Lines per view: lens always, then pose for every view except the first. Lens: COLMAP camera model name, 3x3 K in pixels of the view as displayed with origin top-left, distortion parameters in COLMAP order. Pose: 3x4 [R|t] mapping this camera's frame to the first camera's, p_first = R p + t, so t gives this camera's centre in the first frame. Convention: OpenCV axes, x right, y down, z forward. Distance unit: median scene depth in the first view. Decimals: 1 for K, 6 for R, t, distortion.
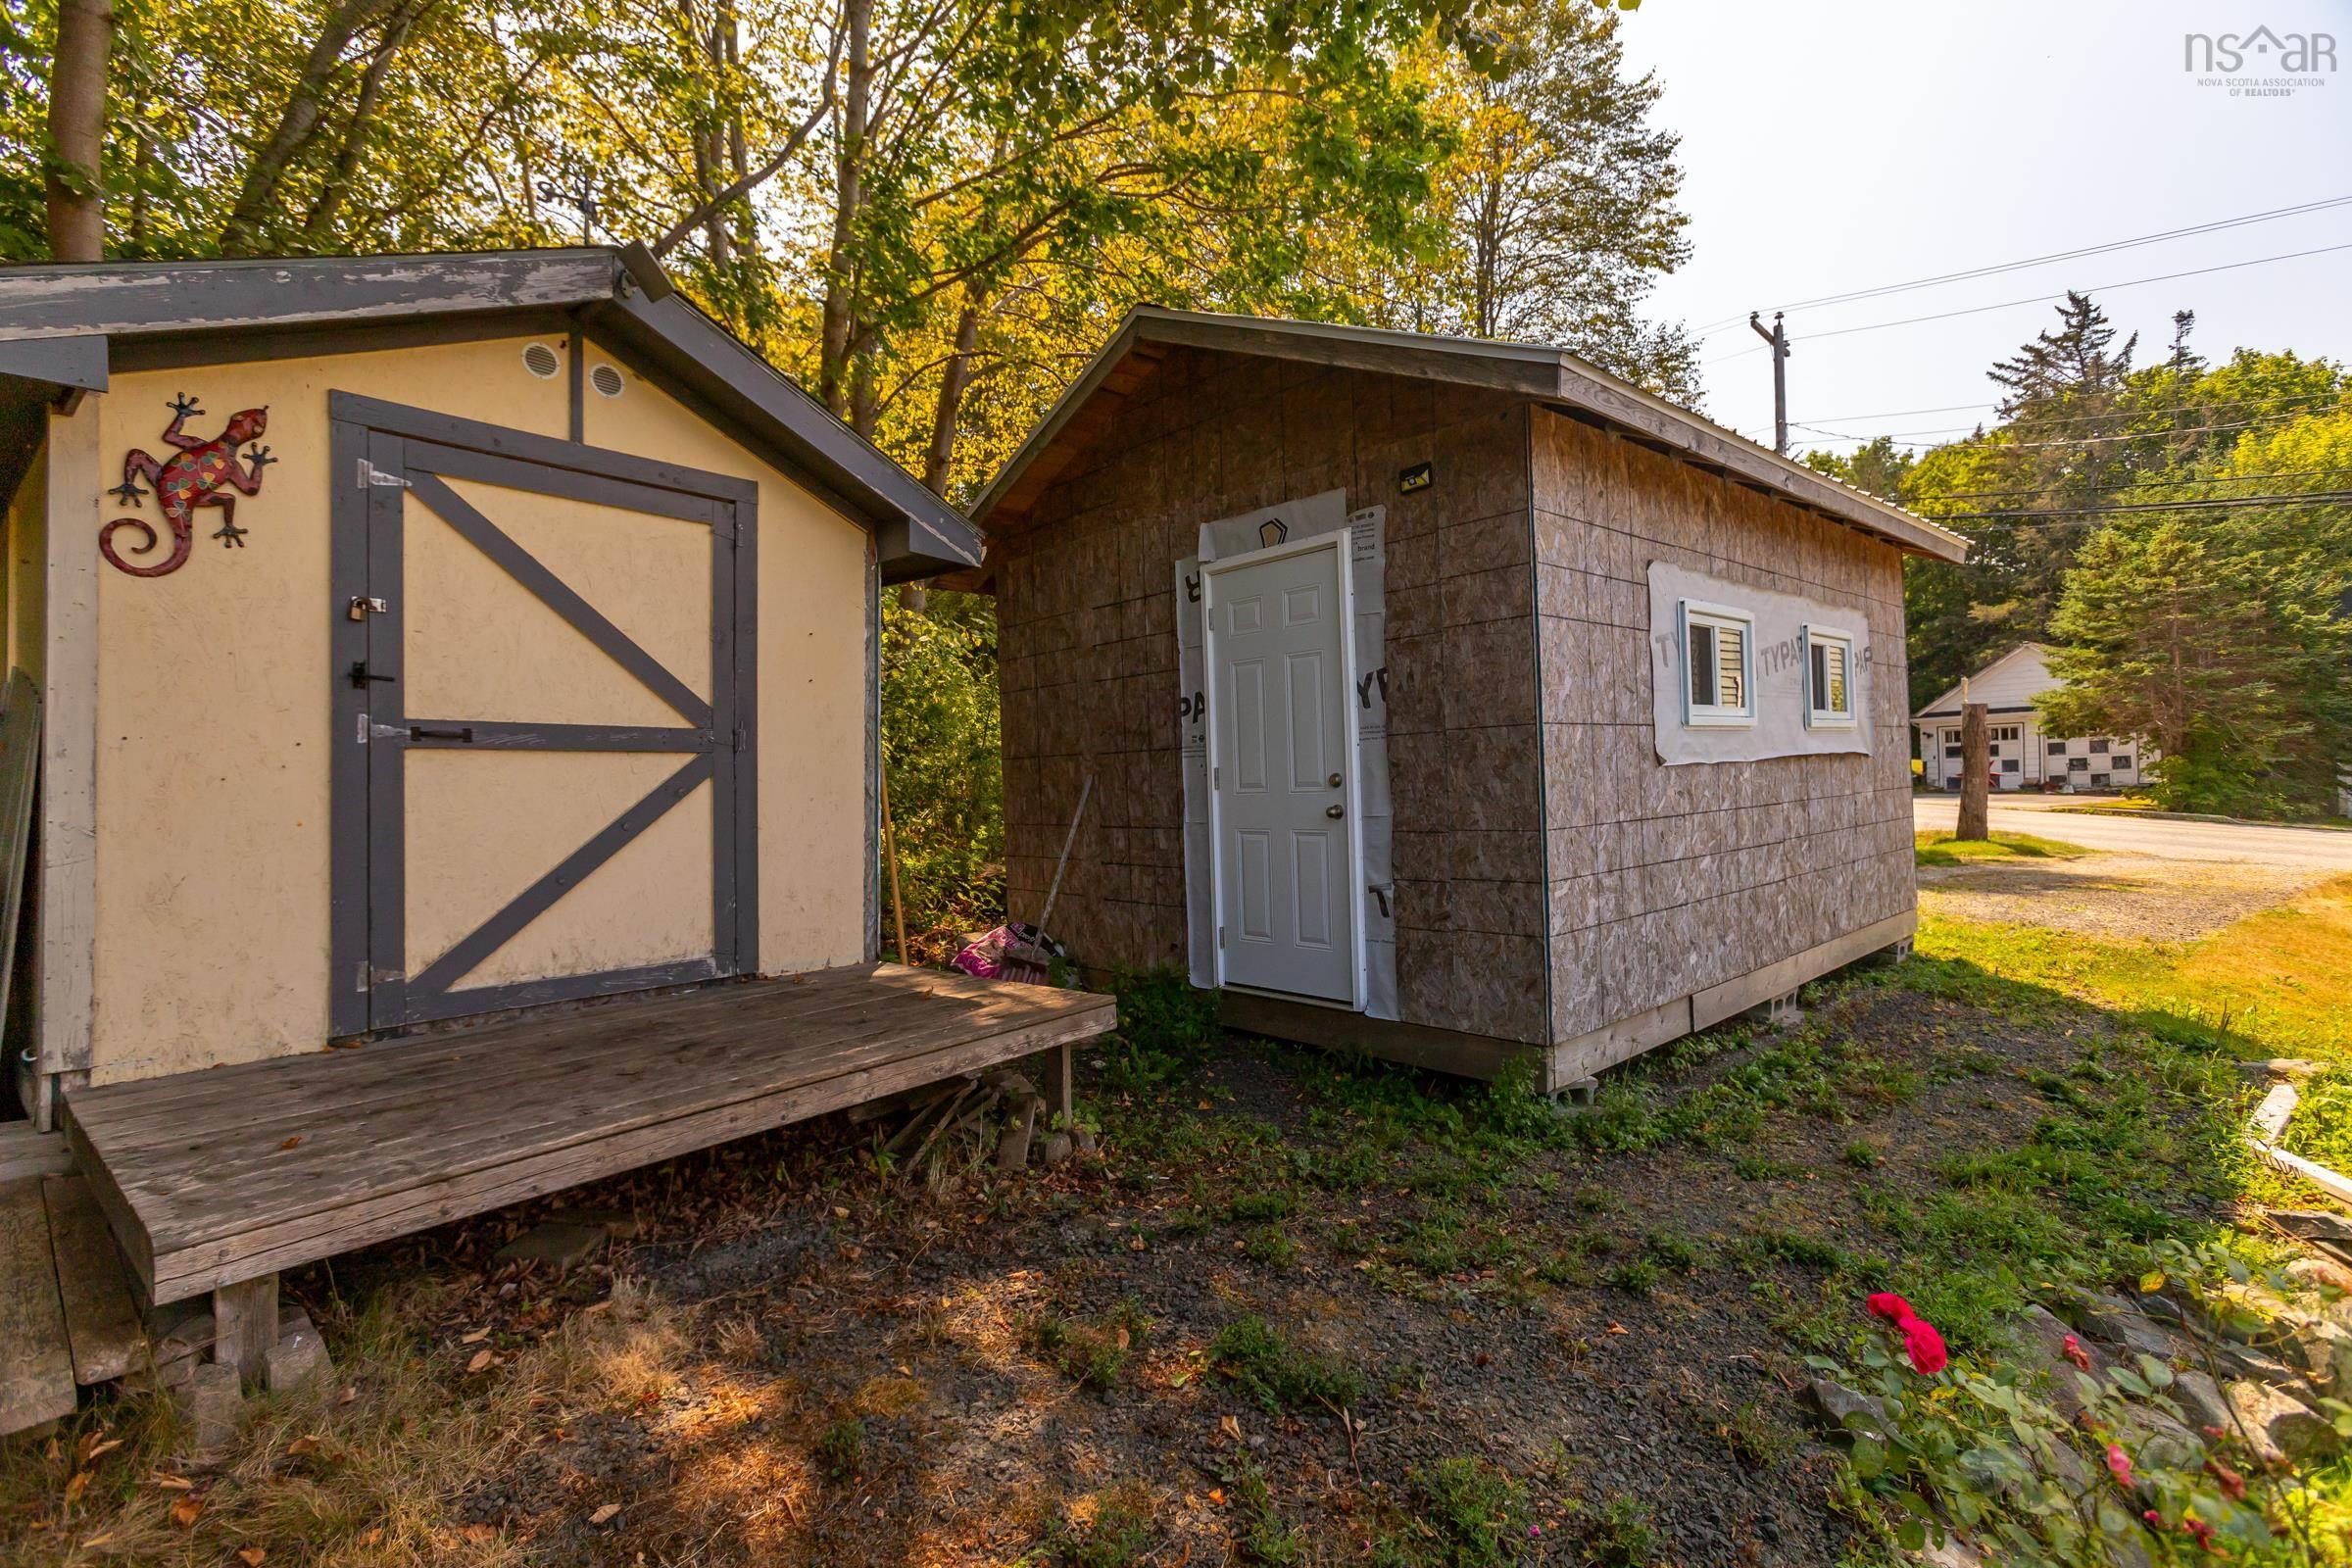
lens RADIAL K [[1085.2, 0, 1176.0], [0, 1085.2, 784.0], [0, 0, 1]] dist [-0.033847, 0.031693]
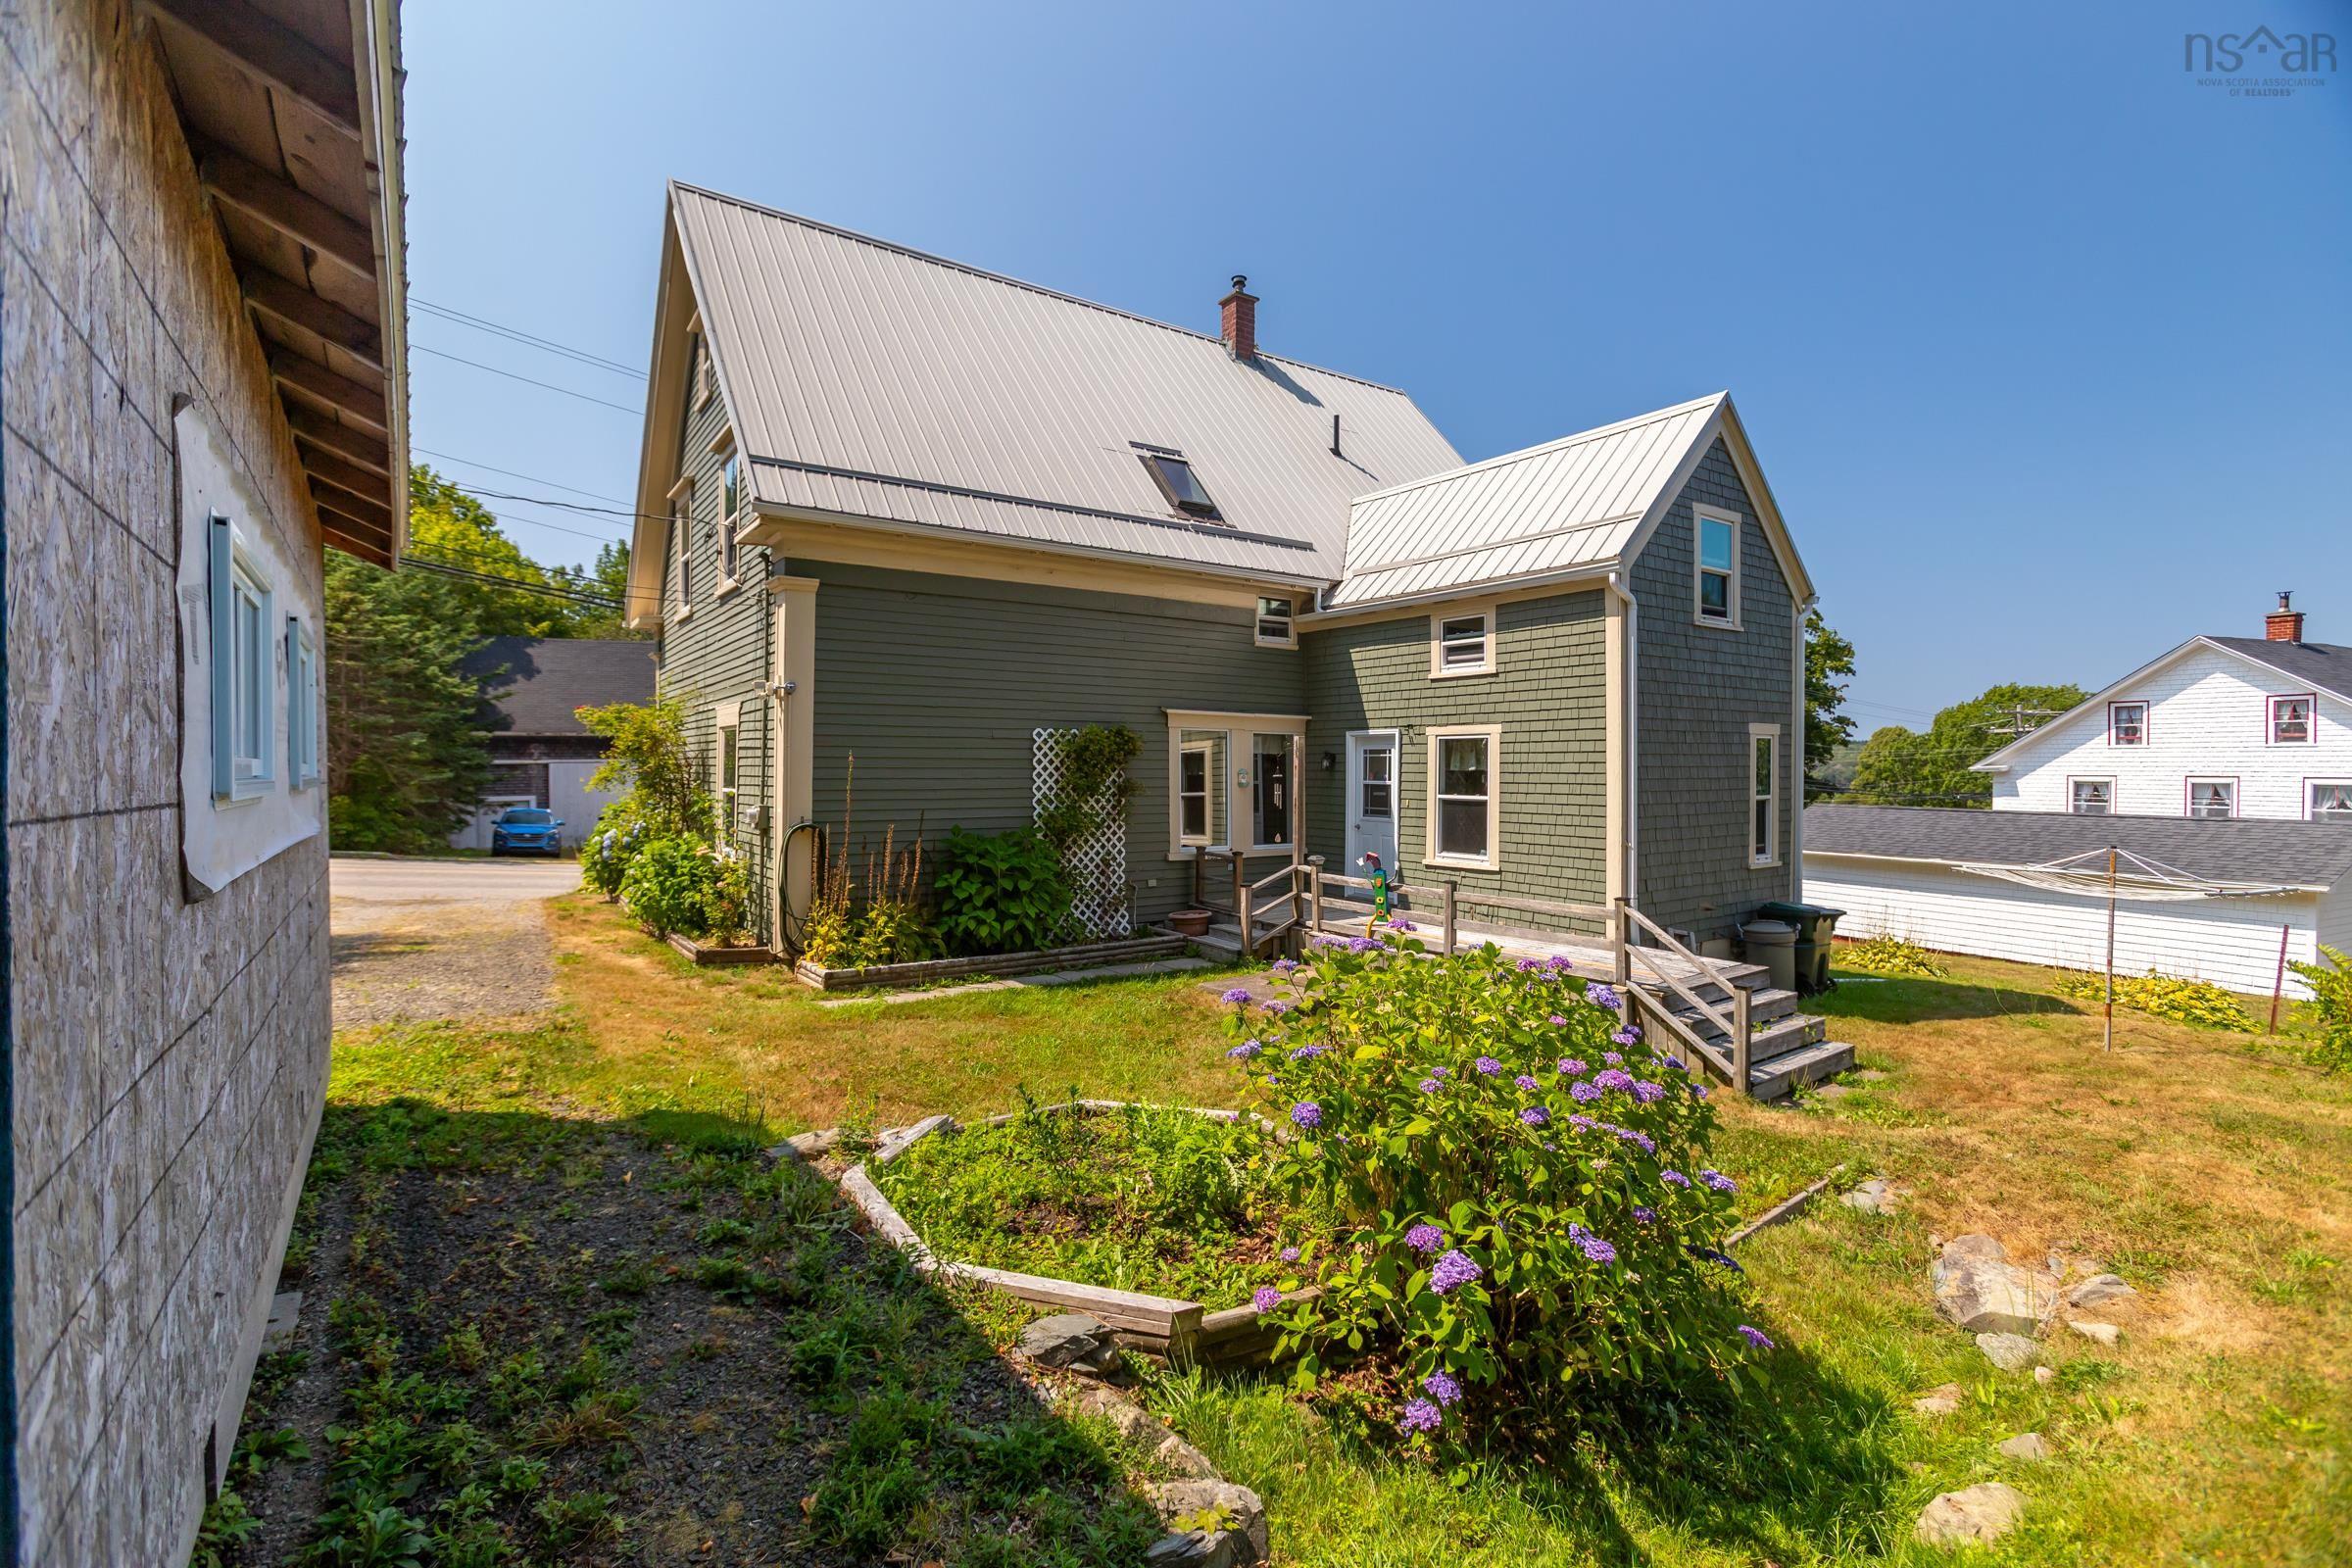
lens RADIAL K [[1045.6, 0, 1171.4], [0, 1045.6, 778.8], [0, 0, 1]] dist [-0.043050, 0.032419]
pose [[0.099726, 0.030390, 0.994551, 0.094176], [0.003039, 0.999519, -0.030847, -0.050175], [-0.995010, 0.006099, 0.099586, 0.584660]]
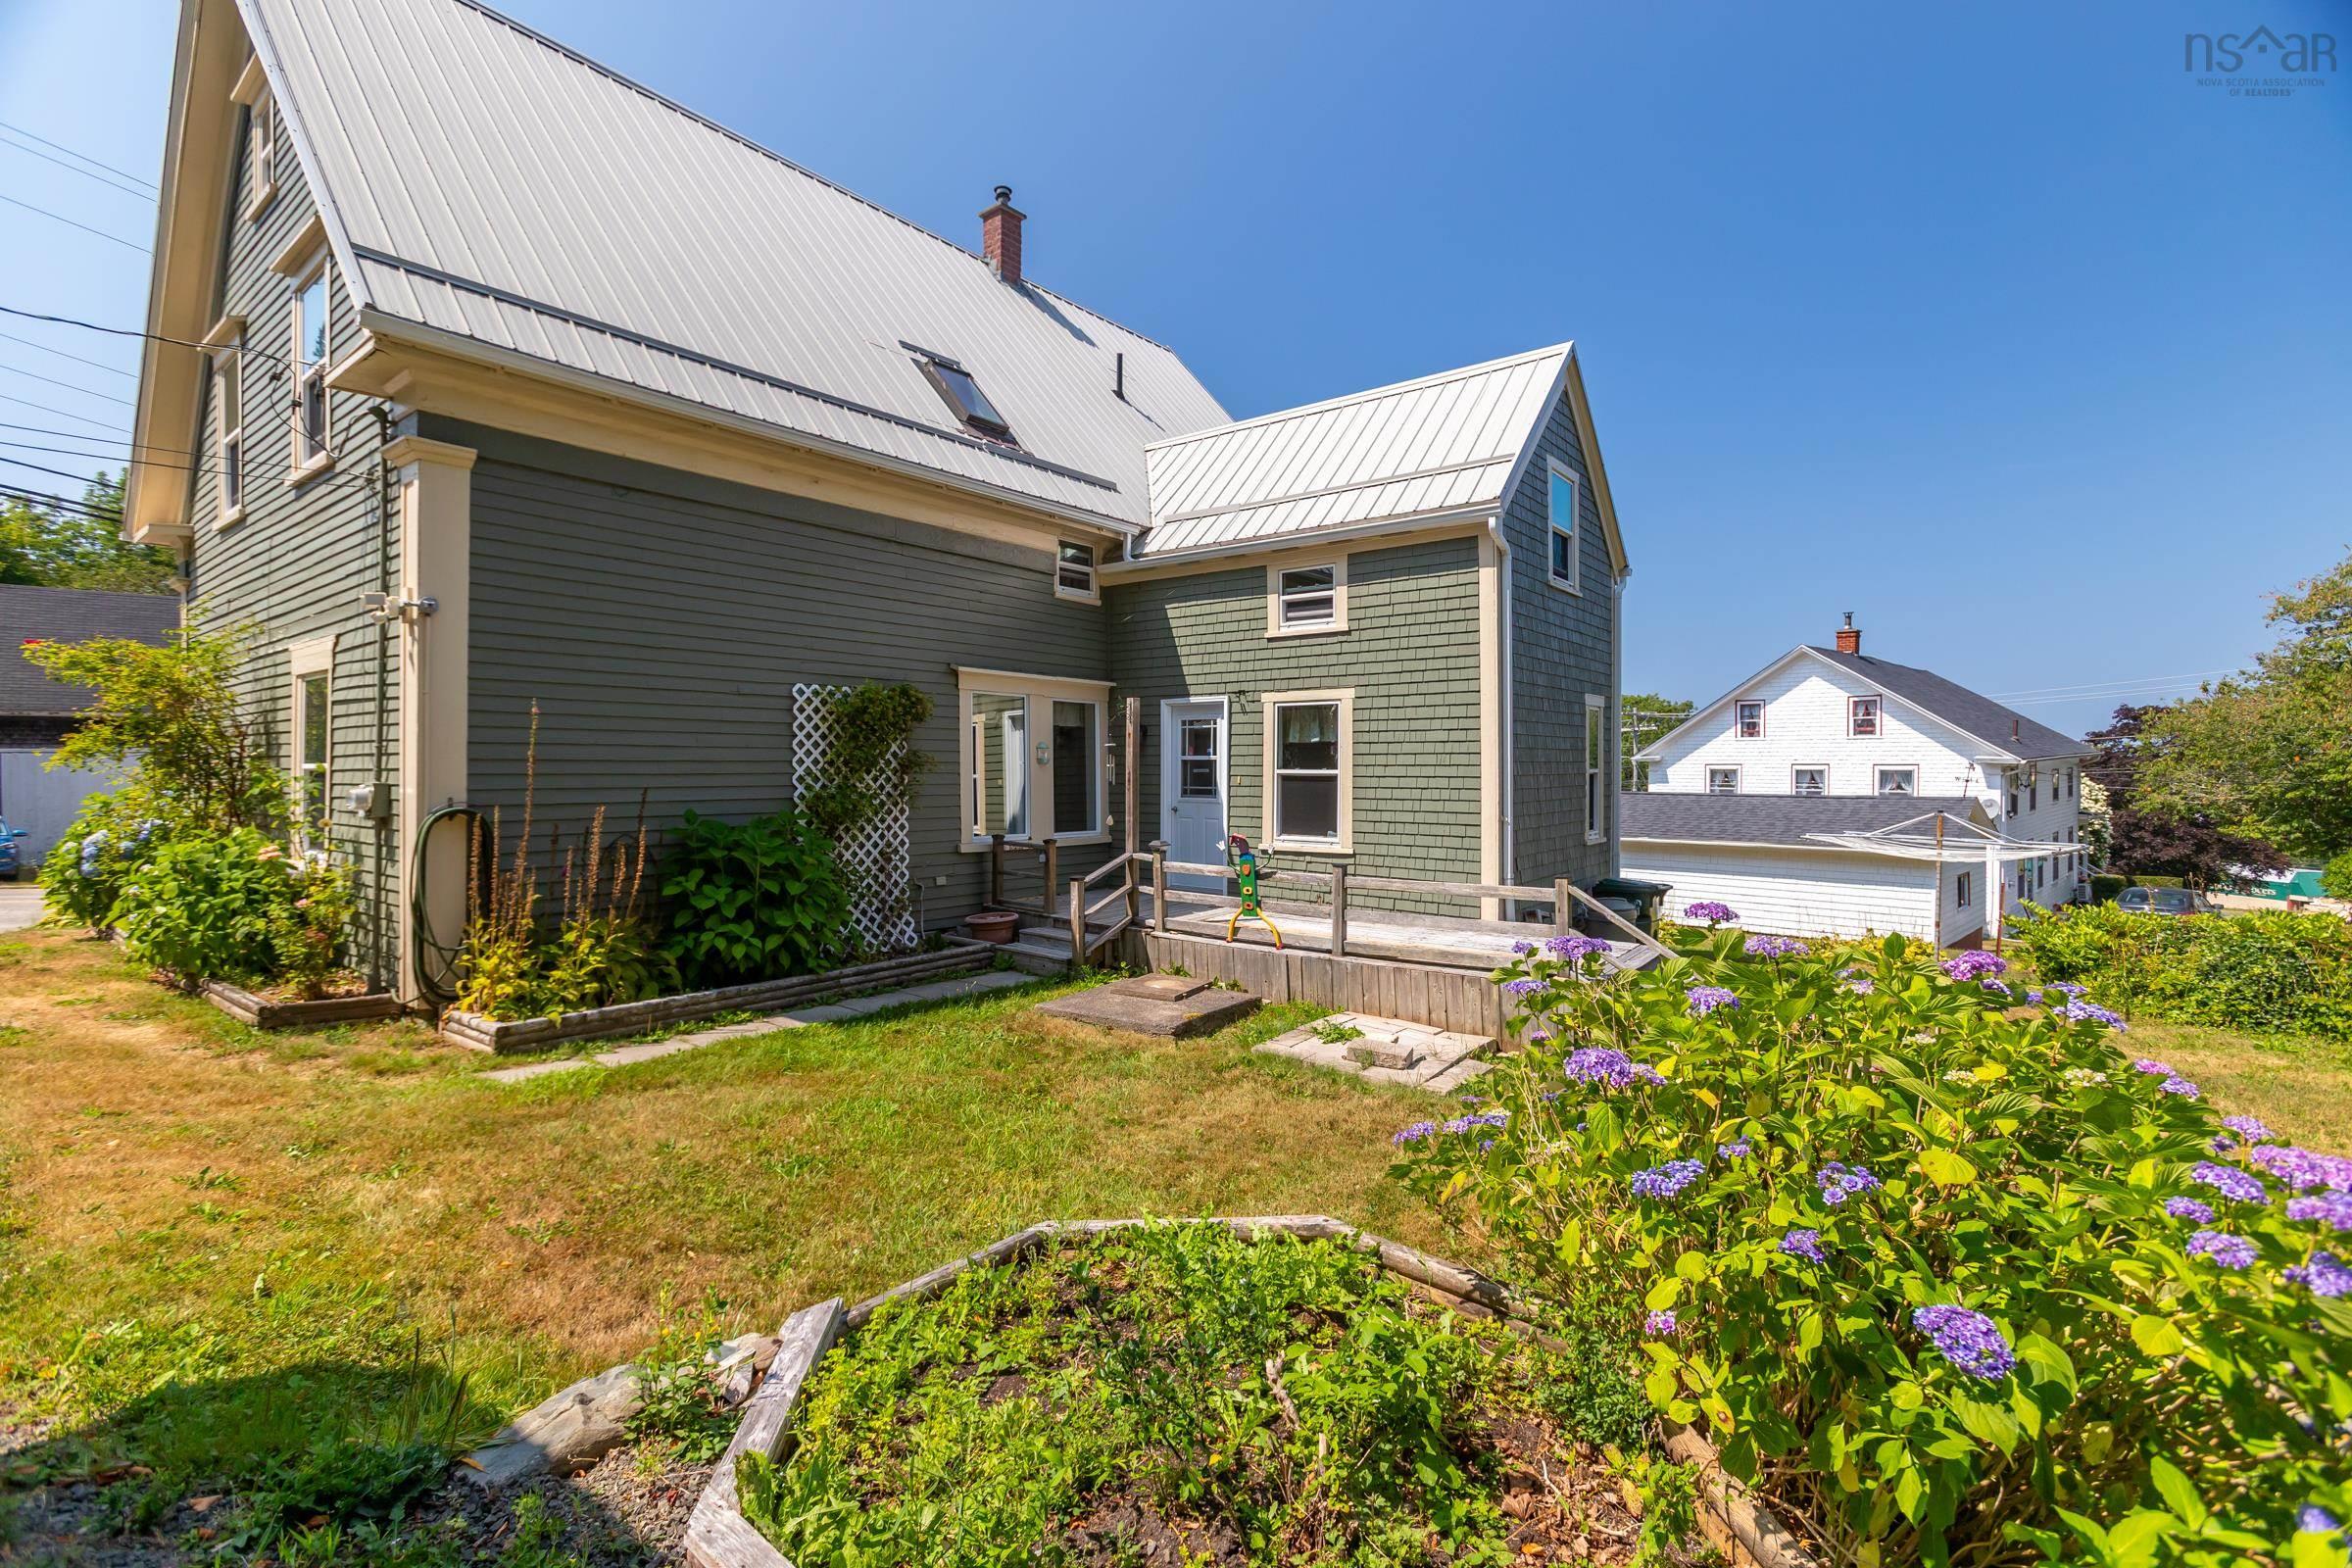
lens RADIAL K [[1043.5, 0, 1172.8], [0, 1043.5, 778.0], [0, 0, 1]] dist [-0.022172, 0.014085]
pose [[-0.199539, 0.031292, 0.979390, 0.538531], [0.016809, 0.999452, -0.028509, -0.009658], [-0.979746, 0.010774, -0.199956, 0.857991]]
